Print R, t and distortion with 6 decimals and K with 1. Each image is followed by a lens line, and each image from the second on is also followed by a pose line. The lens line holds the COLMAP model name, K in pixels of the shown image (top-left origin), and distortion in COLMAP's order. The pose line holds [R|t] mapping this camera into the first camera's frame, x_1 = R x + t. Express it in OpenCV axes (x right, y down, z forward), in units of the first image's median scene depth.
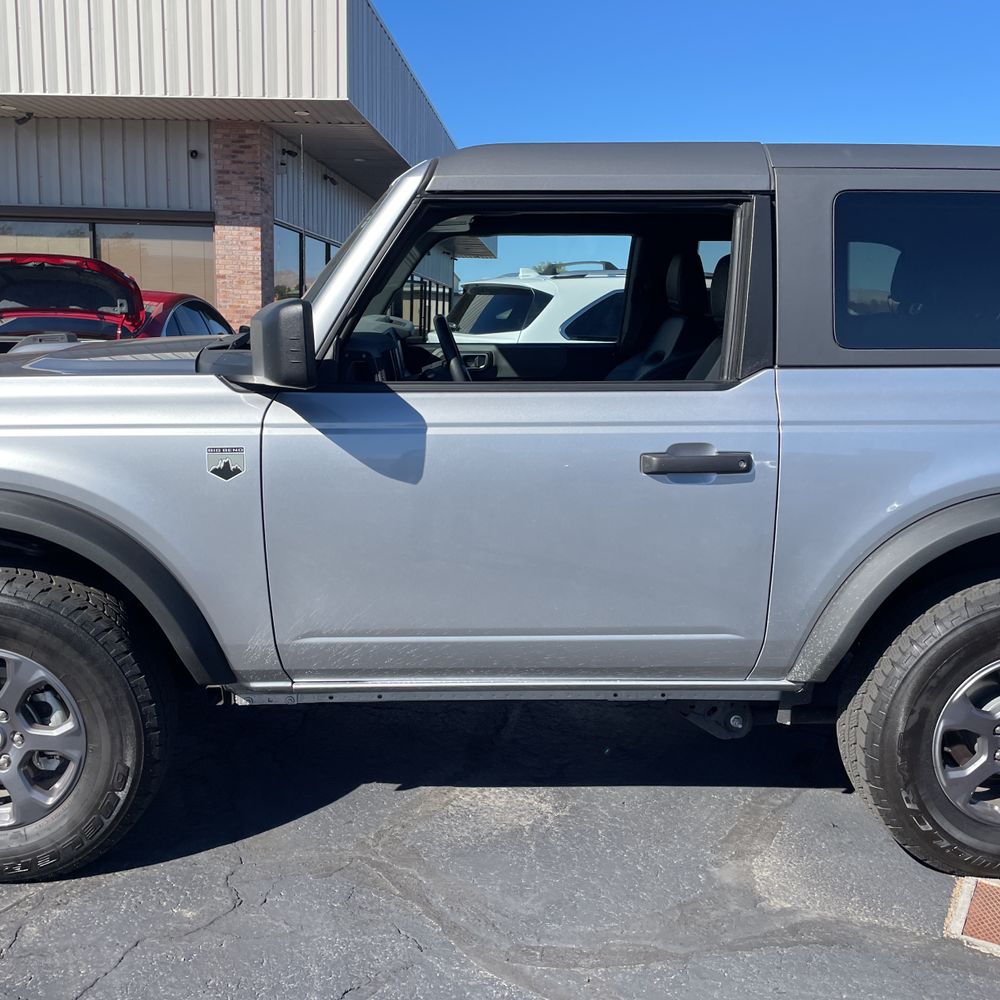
lens RADIAL K [[1012.7, 0, 474.6], [0, 1012.7, 499.7], [0, 0, 1]] dist [0.108775, -0.166167]
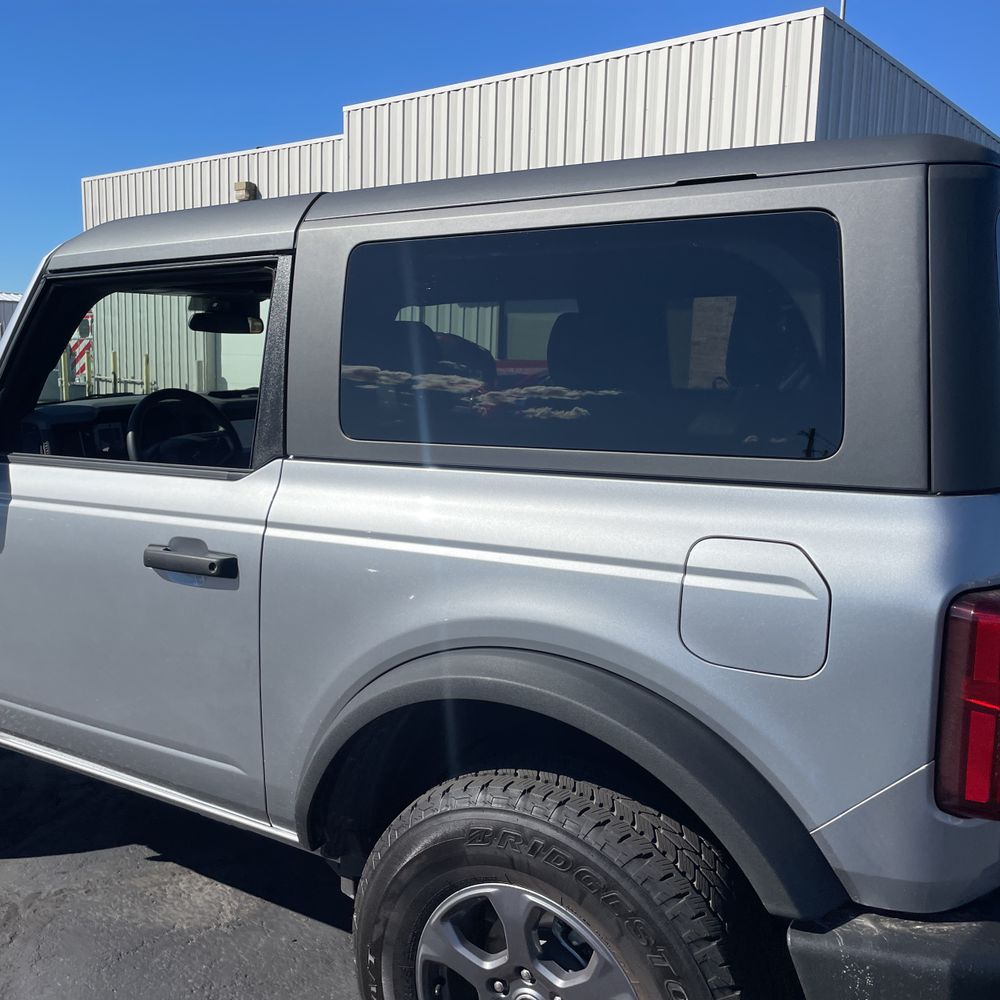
lens RADIAL K [[1012.7, 0, 474.6], [0, 1012.7, 499.7], [0, 0, 1]] dist [0.108775, -0.166167]
pose [[0.811155, 0.069093, -0.580736, 0.297354], [-0.103052, 0.994345, -0.025639, -0.029234], [0.575681, 0.080643, 0.813688, 0.133793]]
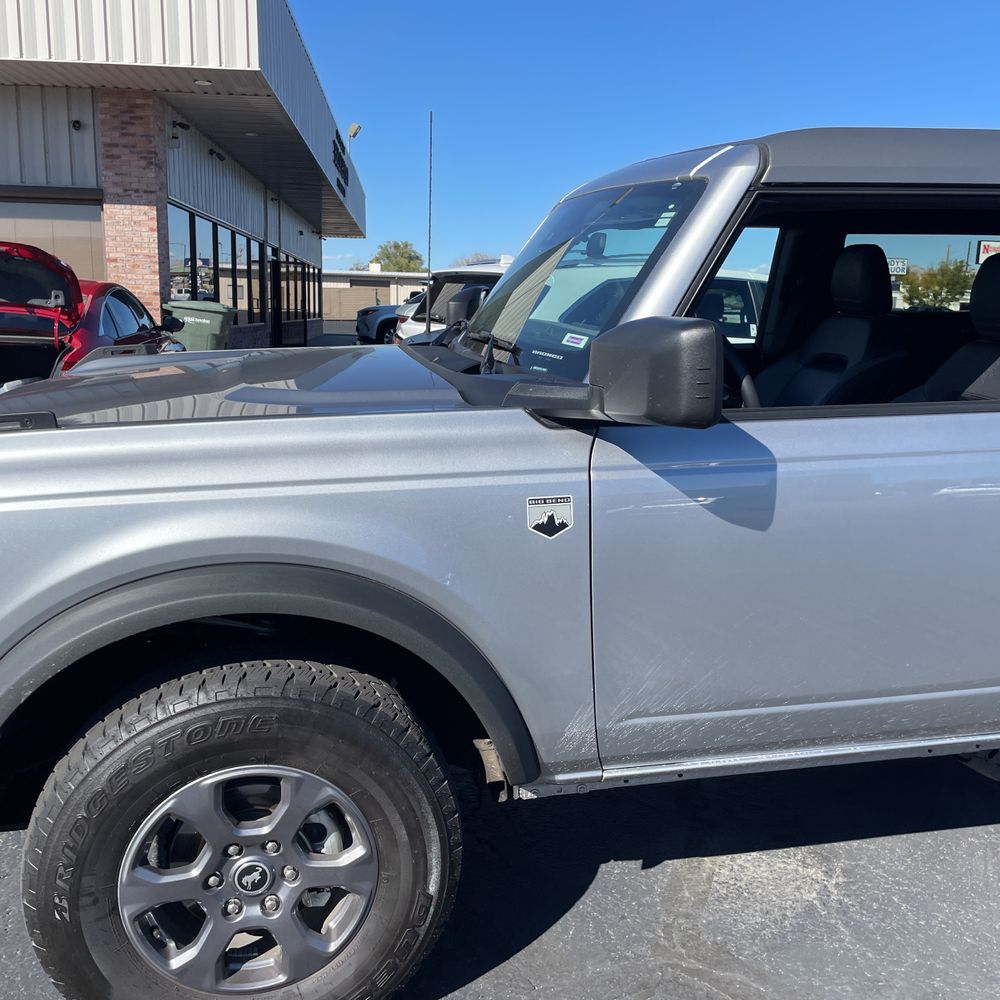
lens RADIAL K [[1016.5, 0, 503.0], [0, 1016.5, 490.7], [0, 0, 1]] dist [0.106921, -0.156037]
pose [[0.983902, -0.040848, 0.173980, -0.133371], [0.039072, 0.999144, 0.013621, -0.021895], [-0.174387, -0.006604, 0.984655, 0.062916]]
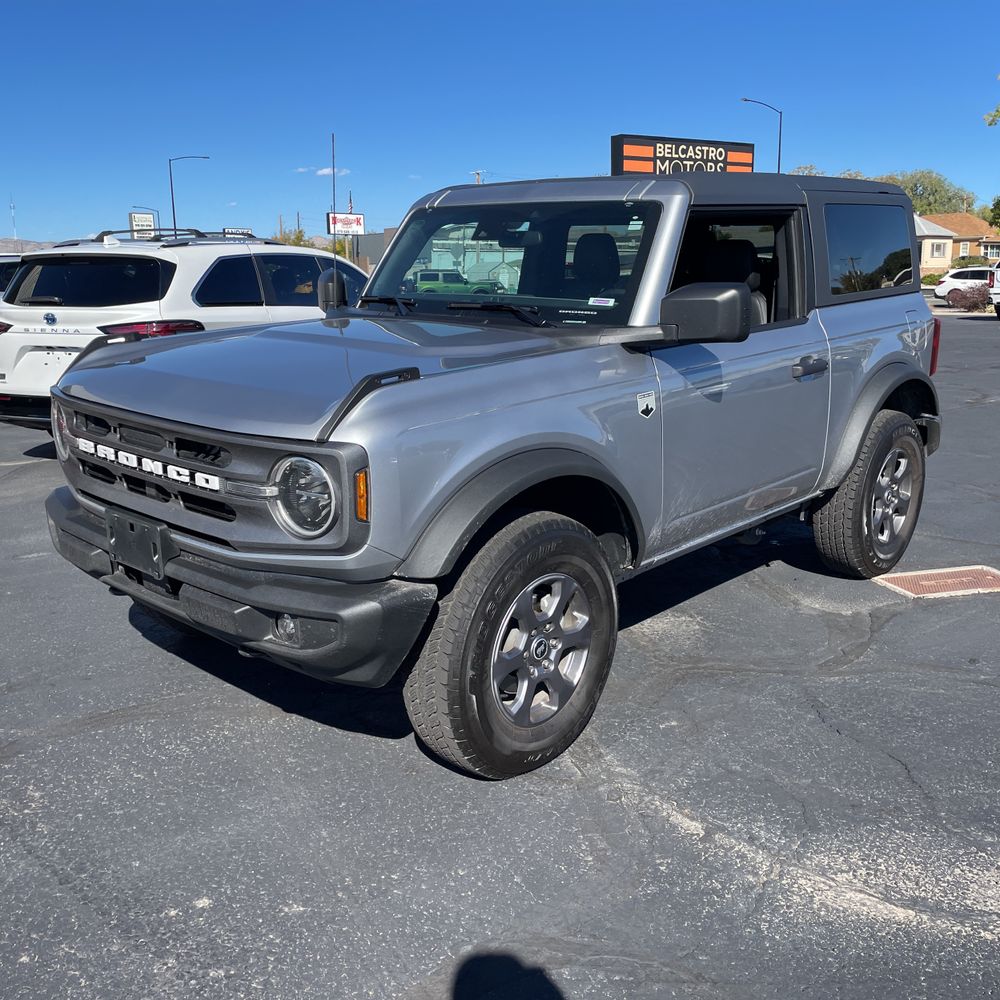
lens RADIAL K [[1022.1, 0, 494.9], [0, 1022.1, 491.7], [0, 0, 1]] dist [0.114478, -0.158613]
pose [[0.704594, -0.189316, 0.683891, -0.432878], [0.163966, 0.981109, 0.102663, -0.030719], [-0.690408, 0.039799, 0.722325, 0.042046]]
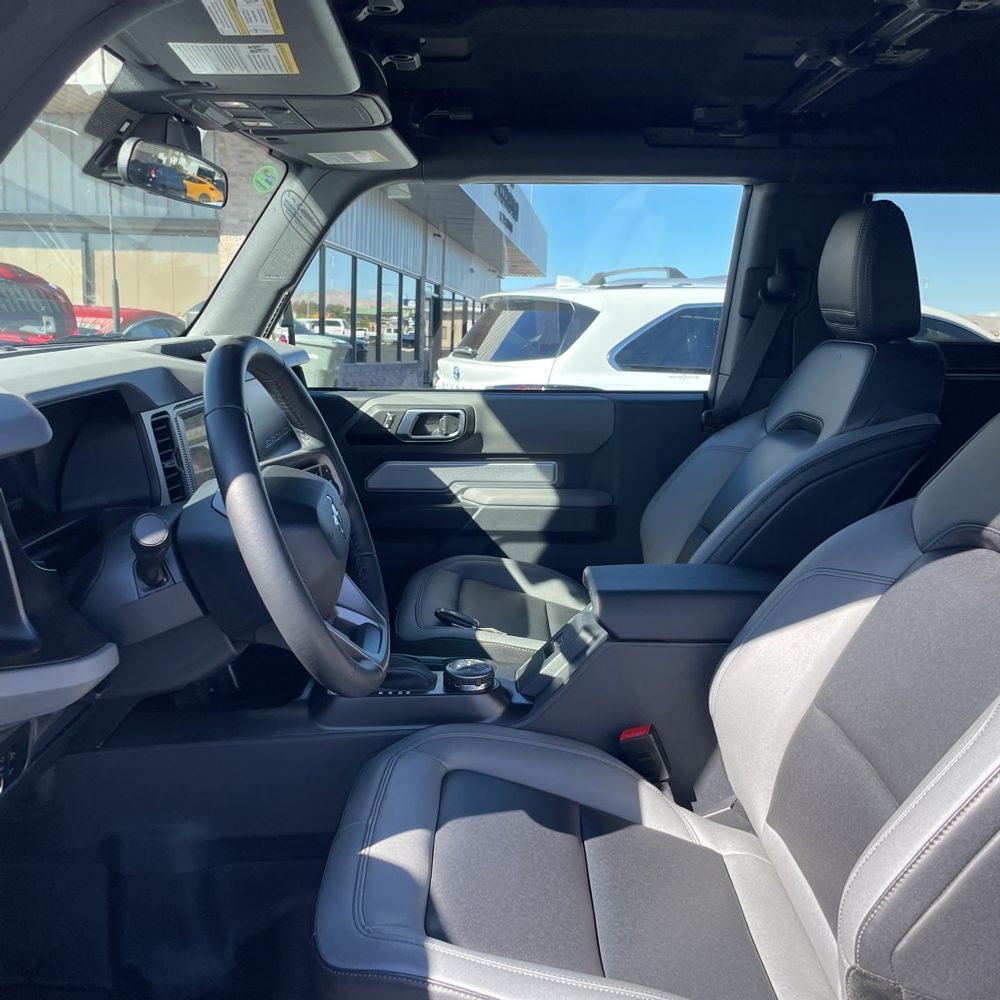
lens RADIAL K [[1005.7, 0, 478.5], [0, 1005.7, 502.3], [0, 0, 1]] dist [0.118254, -0.140729]
pose [[0.998791, 0.009148, -0.048297, 0.024230], [-0.009941, 0.999819, -0.016218, -0.045232], [0.048139, 0.016679, 0.998701, 0.245152]]
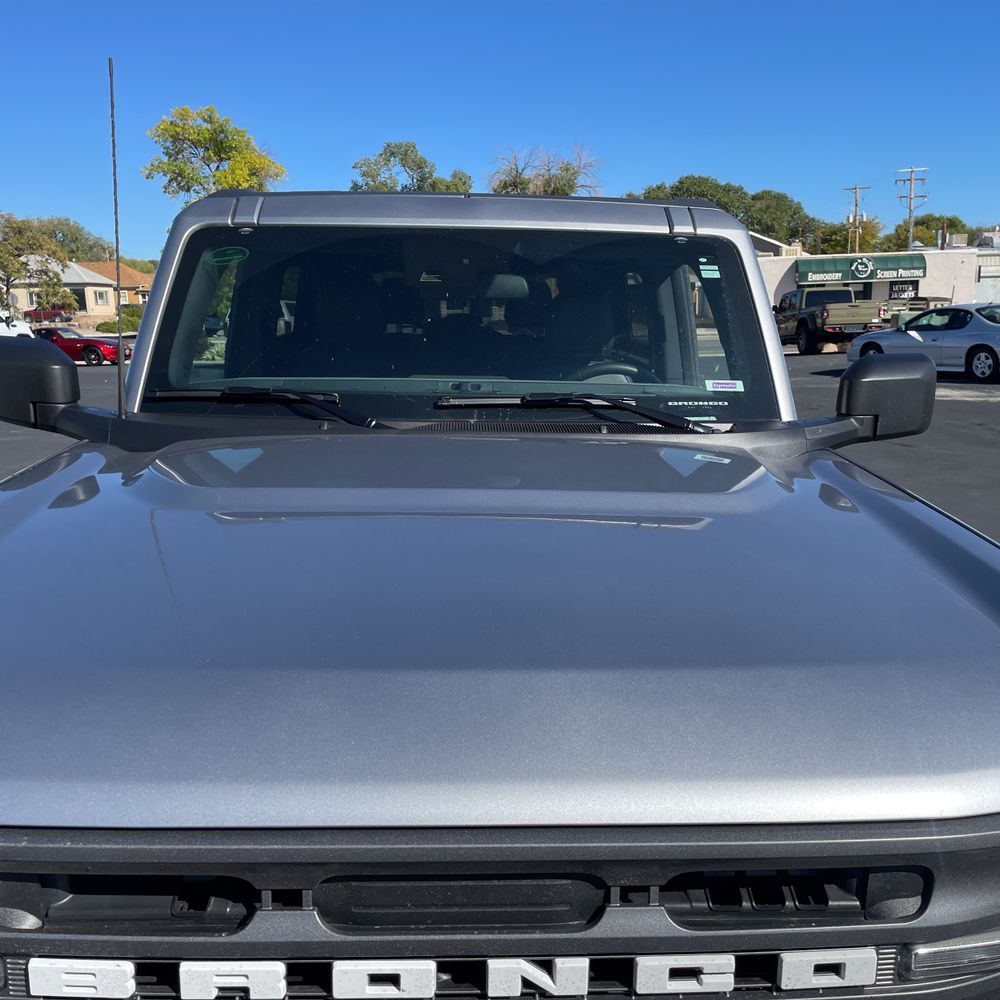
lens RADIAL K [[1007.7, 0, 500.6], [0, 1007.7, 513.9], [0, 0, 1]] dist [0.109380, -0.160197]
pose [[-0.016510, -0.232849, 0.972373, -0.362958], [0.193092, 0.953456, 0.231597, -0.106241], [-0.981042, 0.191581, 0.029219, 0.408016]]
